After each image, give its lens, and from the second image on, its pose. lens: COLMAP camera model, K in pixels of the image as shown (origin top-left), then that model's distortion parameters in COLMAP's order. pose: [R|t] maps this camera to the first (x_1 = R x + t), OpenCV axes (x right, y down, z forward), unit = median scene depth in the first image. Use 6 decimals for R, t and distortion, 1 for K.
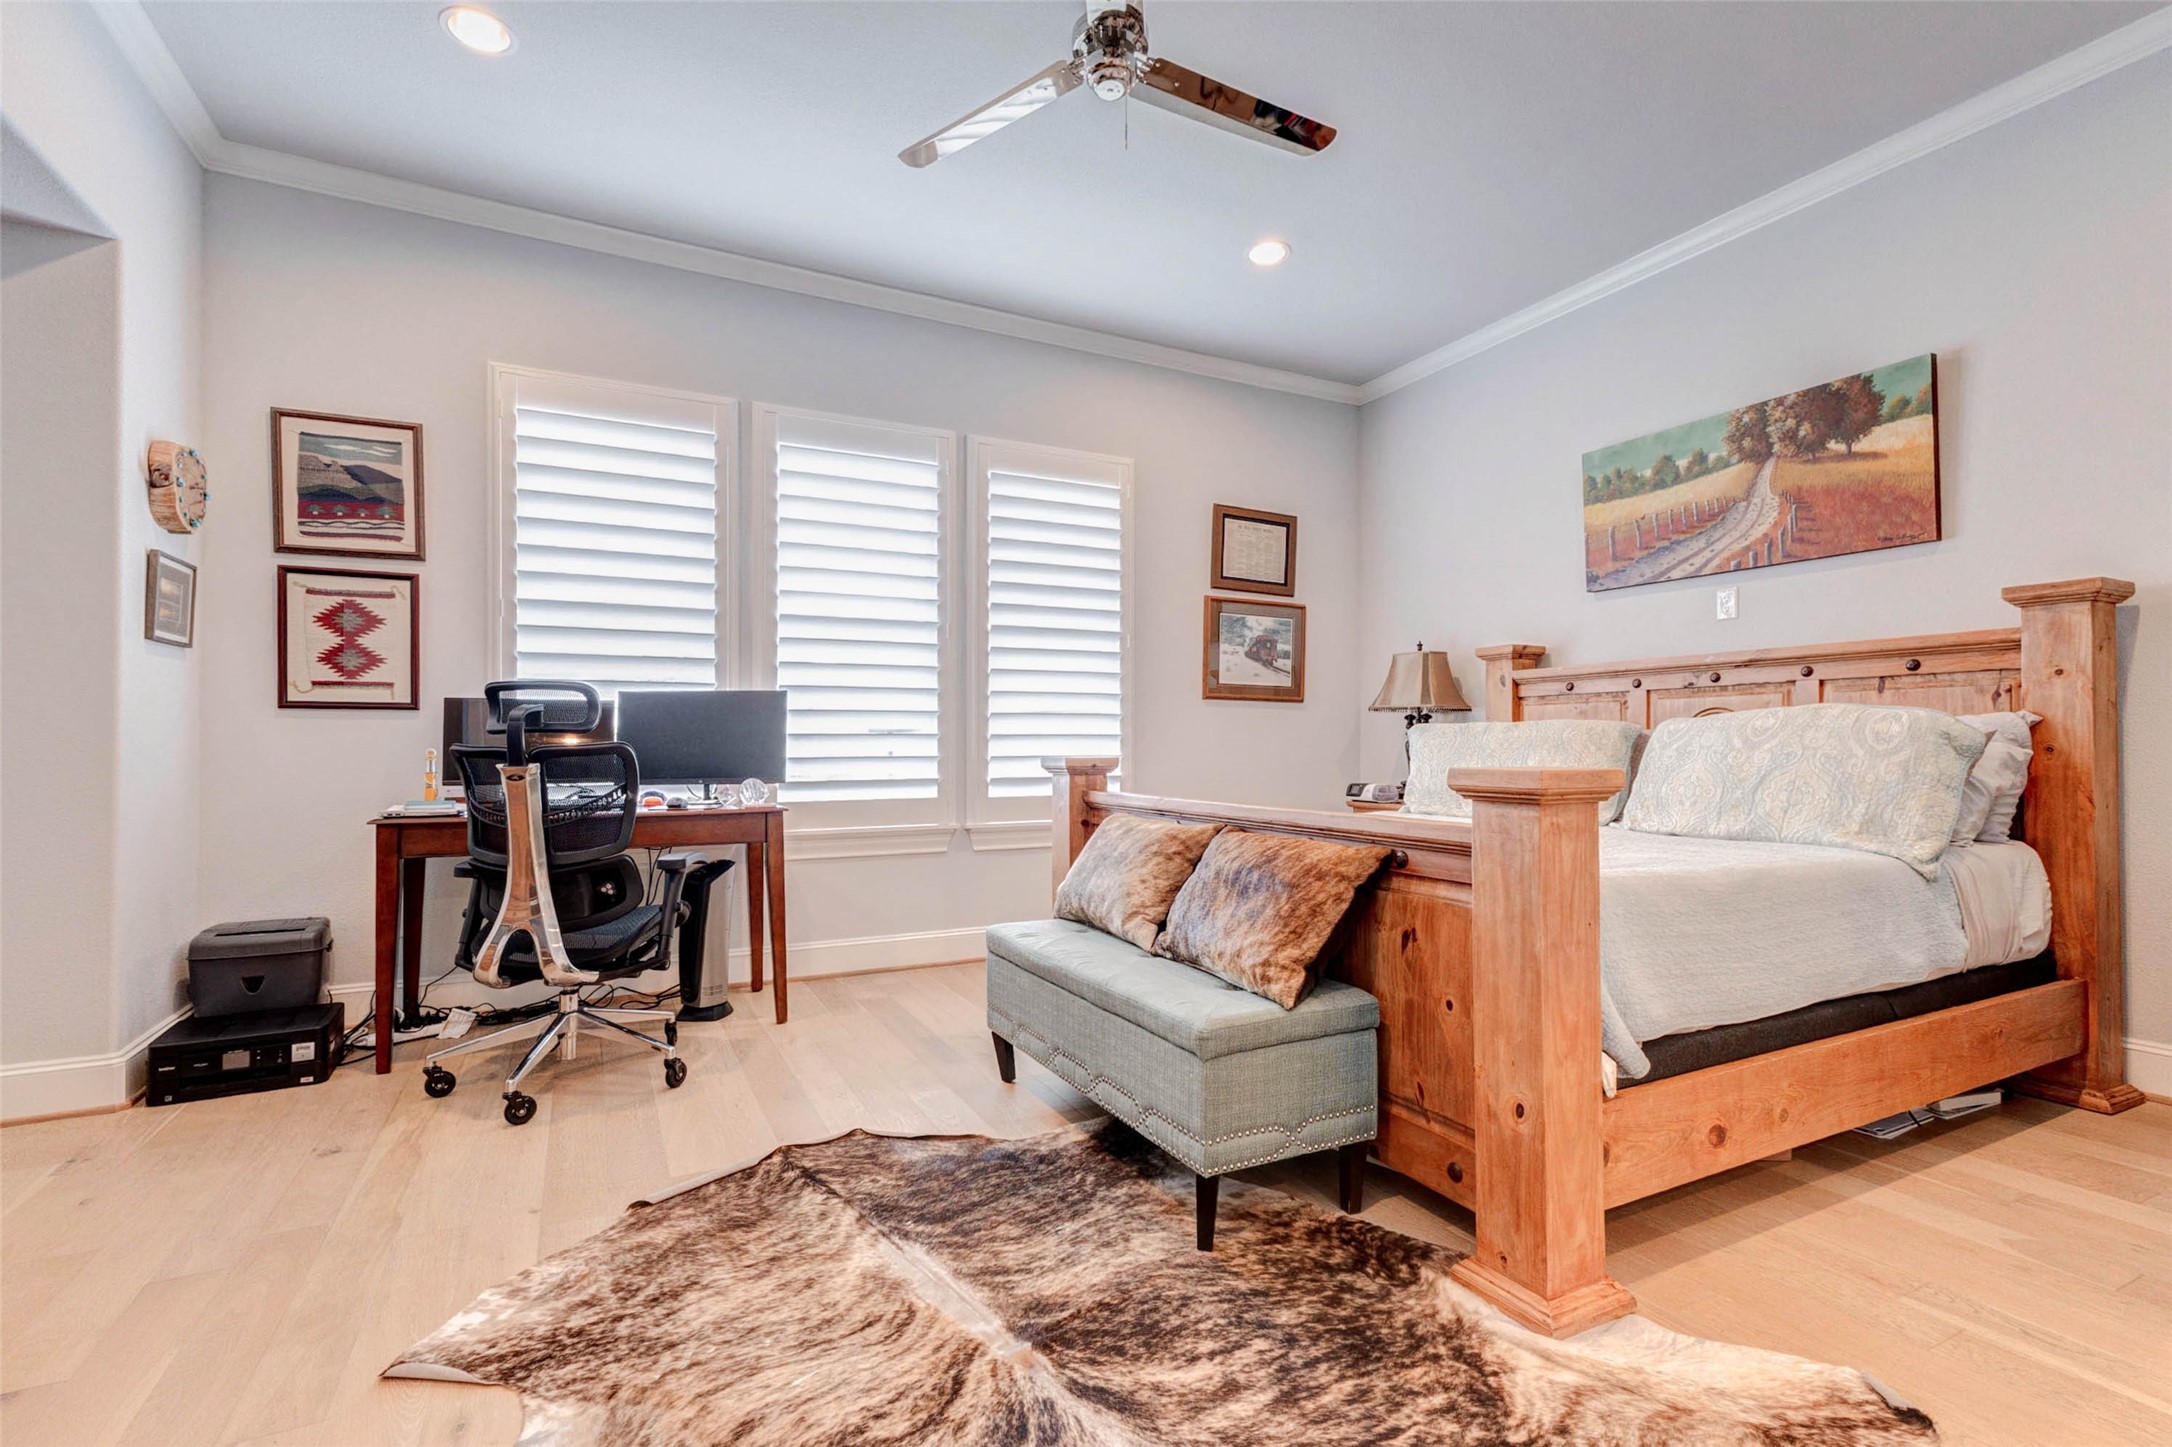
lens RADIAL K [[952.2, 0, 1079.2], [0, 952.2, 716.5], [0, 0, 1]] dist [0.011385, -0.002418]
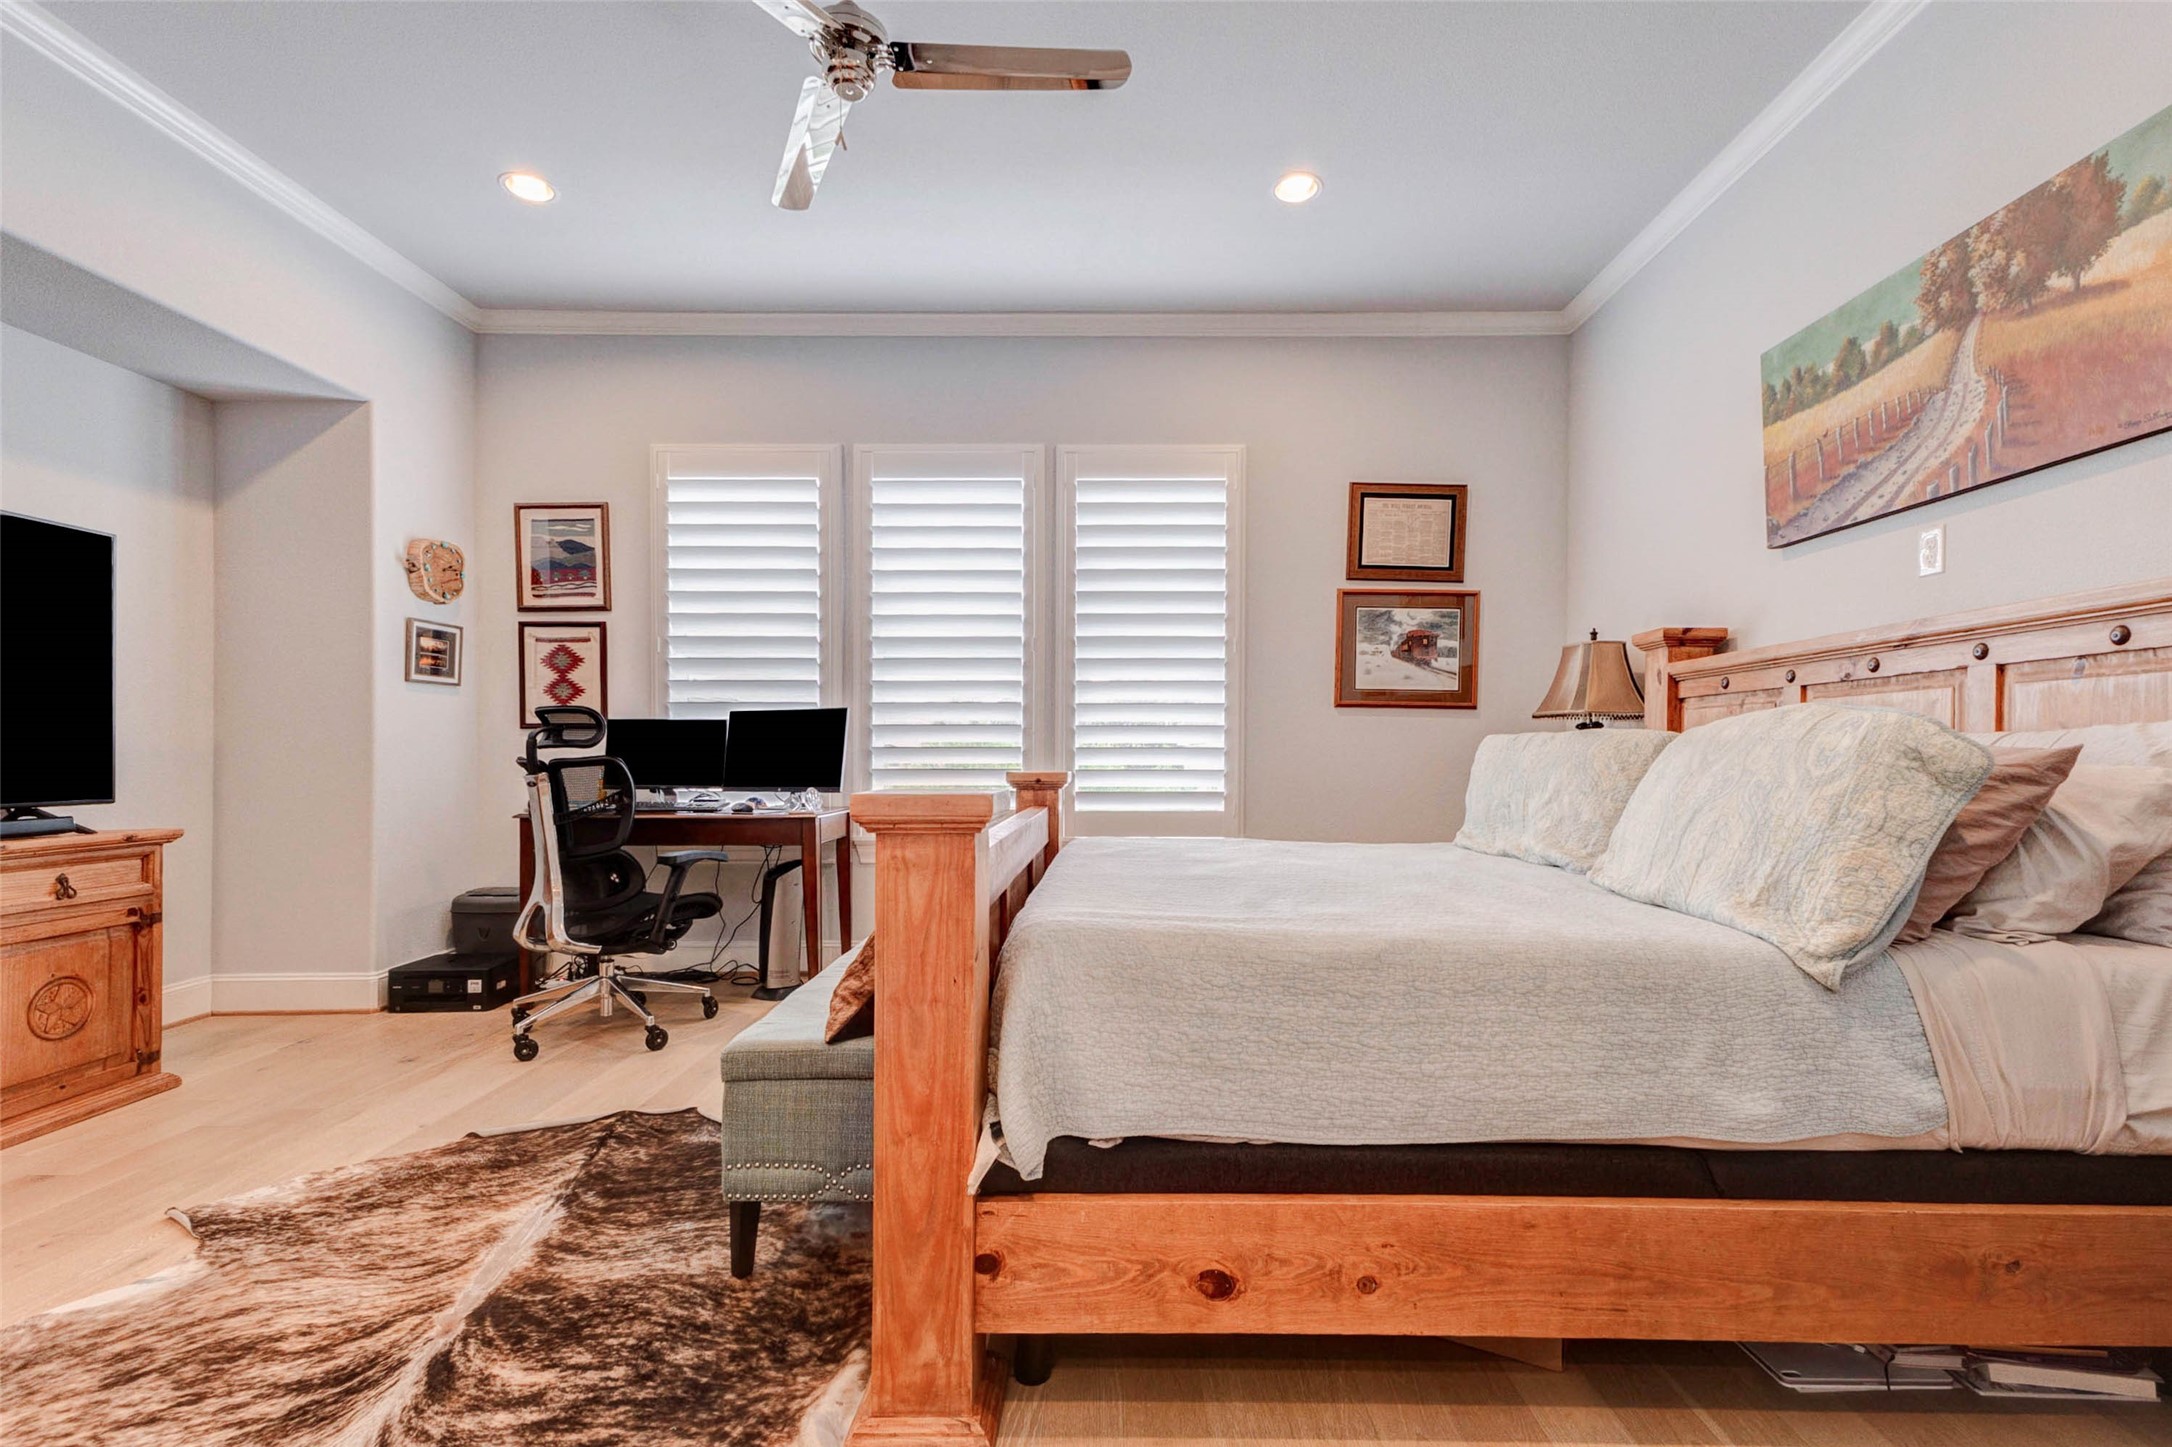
lens RADIAL K [[975.7, 0, 1116.1], [0, 975.7, 730.9], [0, 0, 1]] dist [0.020703, -0.002954]
pose [[0.893693, -0.007550, -0.448615, 0.549206], [0.009799, 0.999948, 0.002692, -0.001047], [0.448572, -0.006802, 0.893721, 0.160570]]
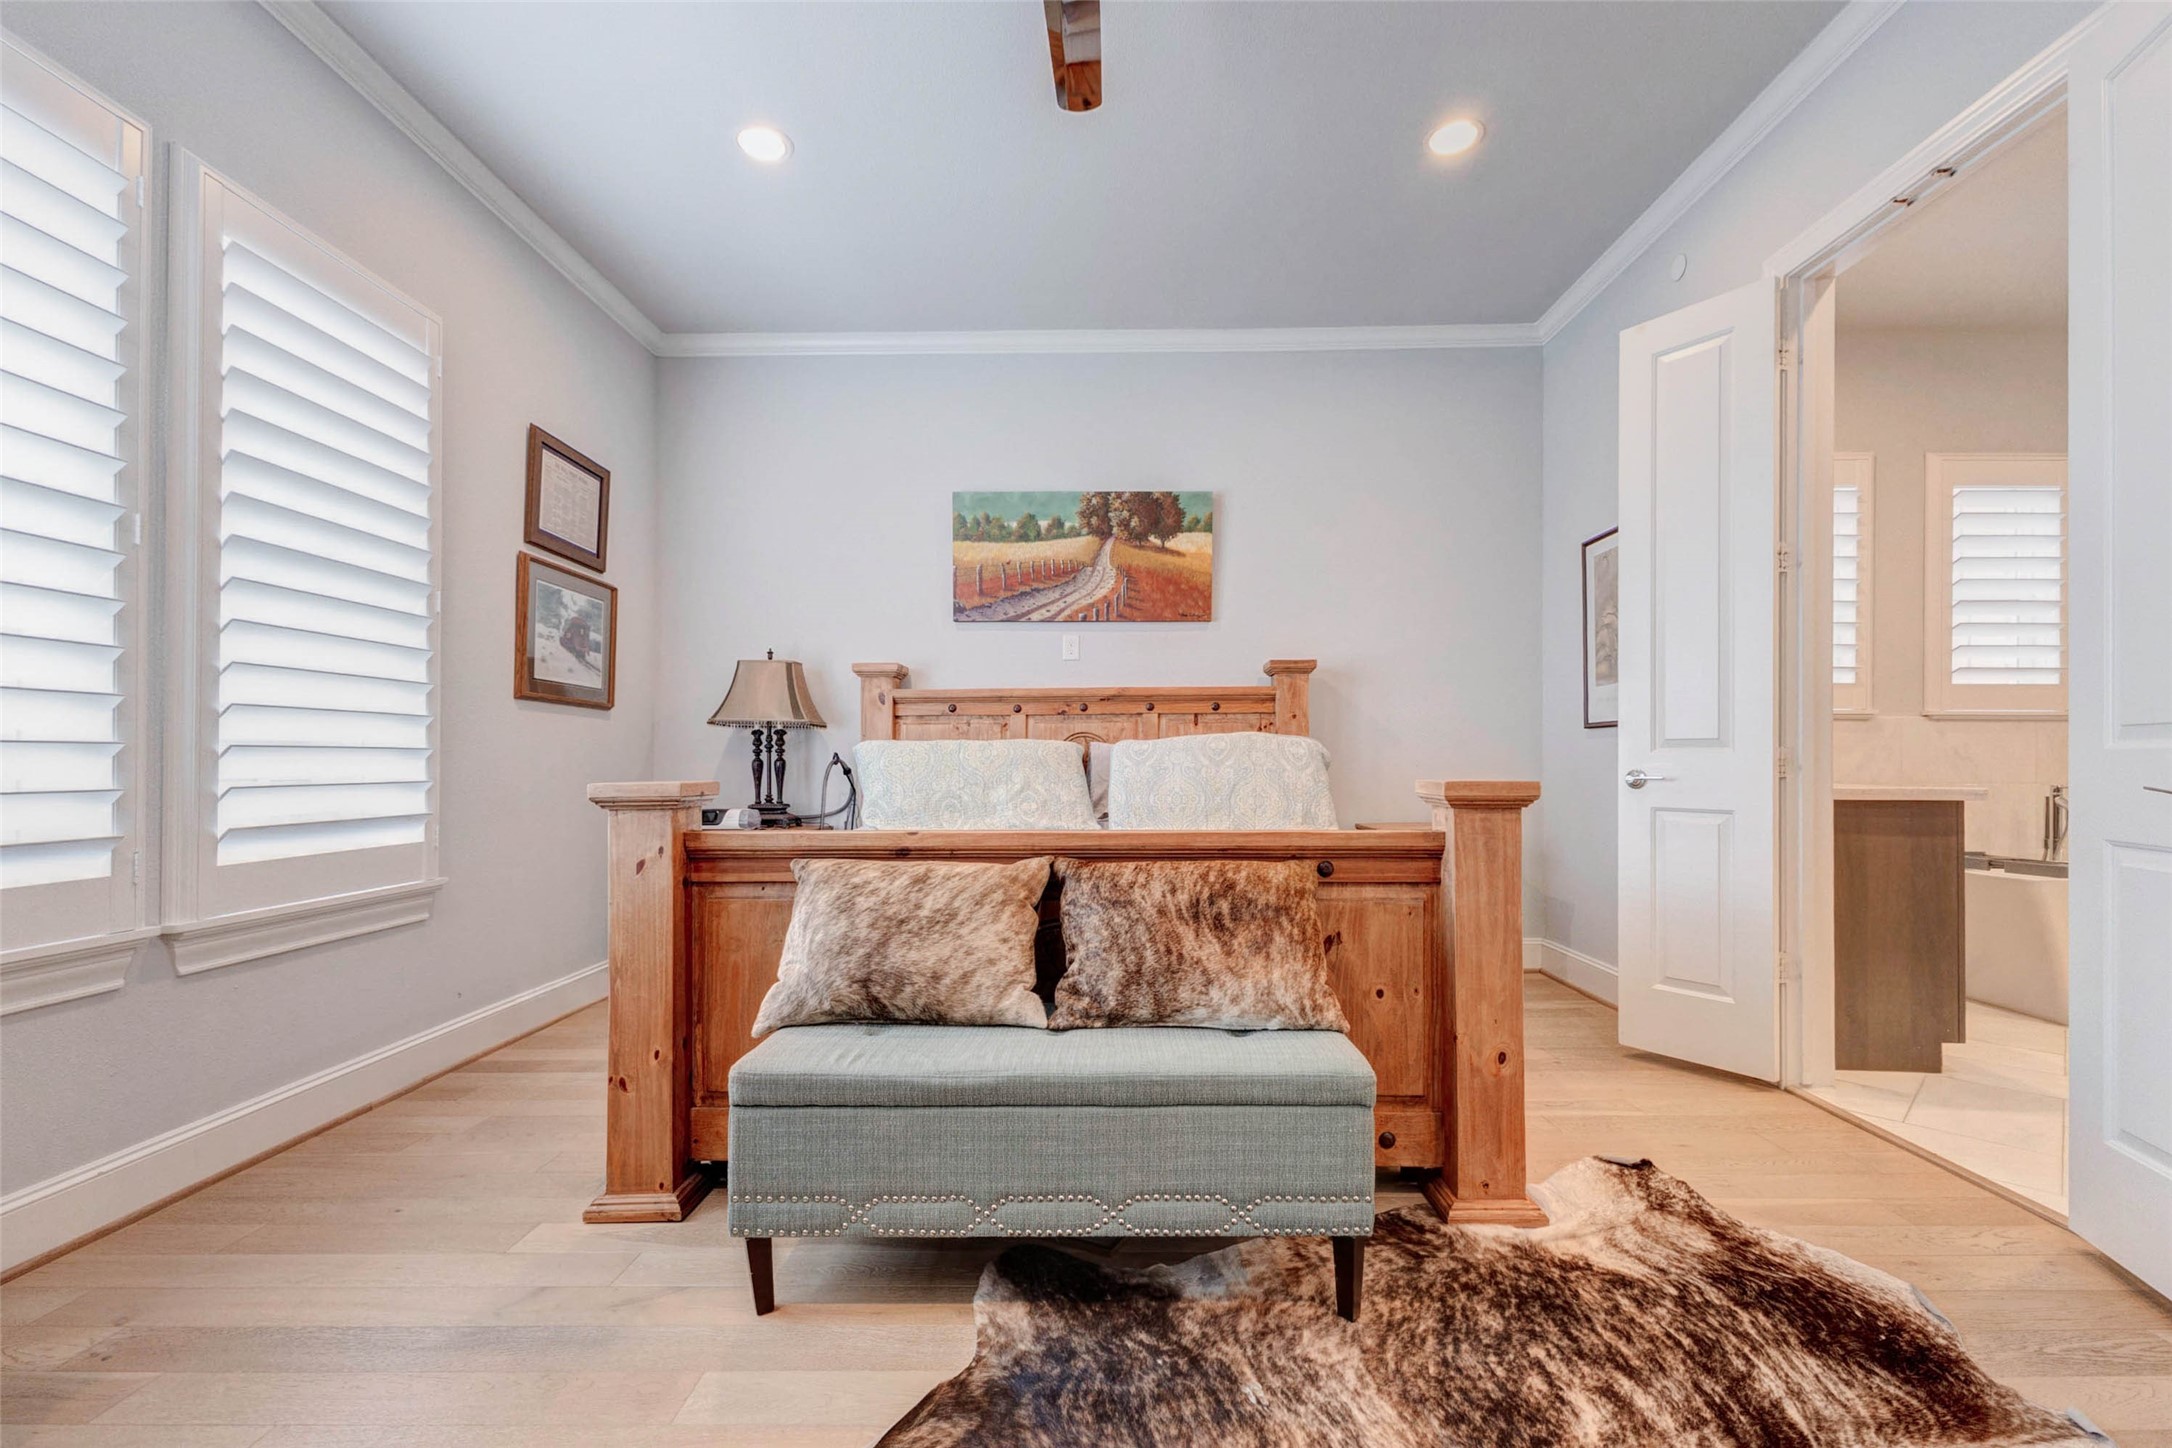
lens RADIAL K [[975.7, 0, 1068.8], [0, 975.7, 736.4], [0, 0, 1]] dist [0.020703, -0.002954]
pose [[0.468270, 0.021923, 0.883314, -0.487274], [-0.023693, 0.999644, -0.012250, 0.013501], [-0.883268, -0.015192, 0.468622, 0.474080]]
